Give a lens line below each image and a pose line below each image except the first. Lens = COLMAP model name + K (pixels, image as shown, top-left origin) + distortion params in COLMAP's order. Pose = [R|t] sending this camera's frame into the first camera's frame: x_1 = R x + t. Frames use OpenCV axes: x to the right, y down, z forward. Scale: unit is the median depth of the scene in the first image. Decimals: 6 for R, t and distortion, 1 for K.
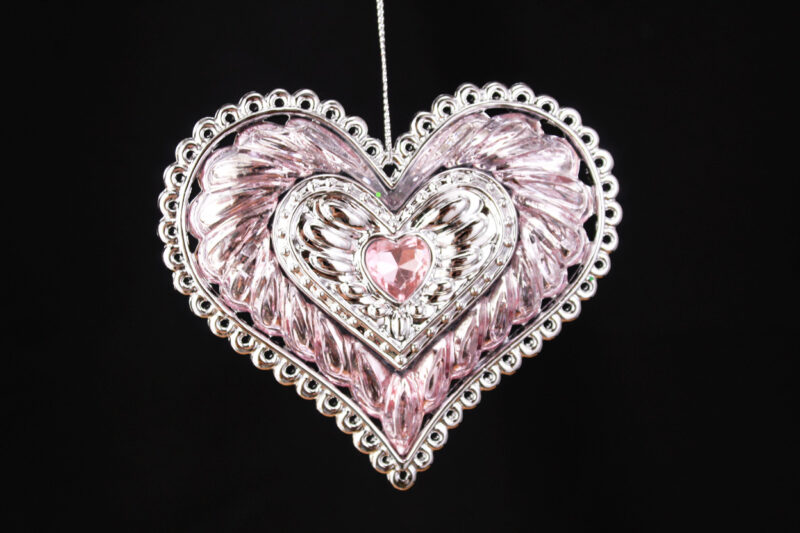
lens RADIAL K [[1477.3, 0, 405.1], [0, 1477.3, 267.2], [0, 0, 1]] dist [-0.055673, 0.000000]
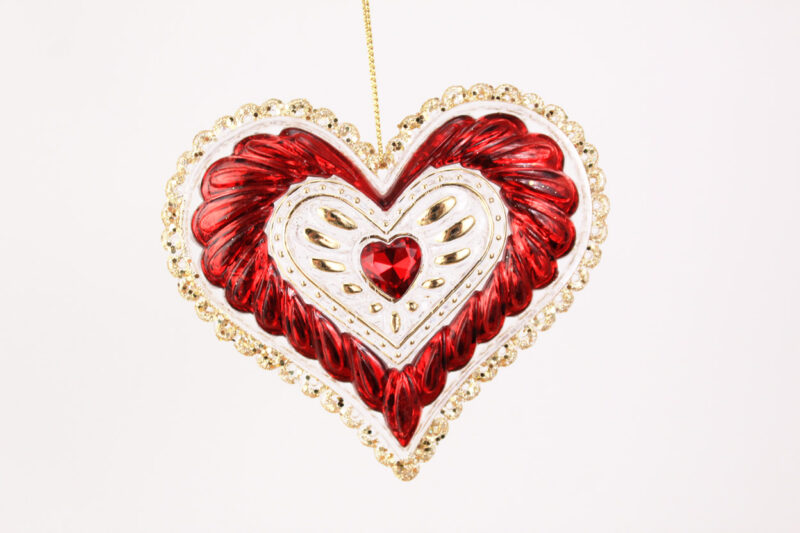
lens RADIAL K [[1613.8, 0, 399.4], [0, 1613.8, 265.9], [0, 0, 1]] dist [-0.085232, 0.000000]
pose [[0.999154, -0.040805, -0.005165, 0.006246], [0.040769, 0.999145, -0.006857, 0.008201], [0.005440, 0.006640, 0.999963, -0.132115]]
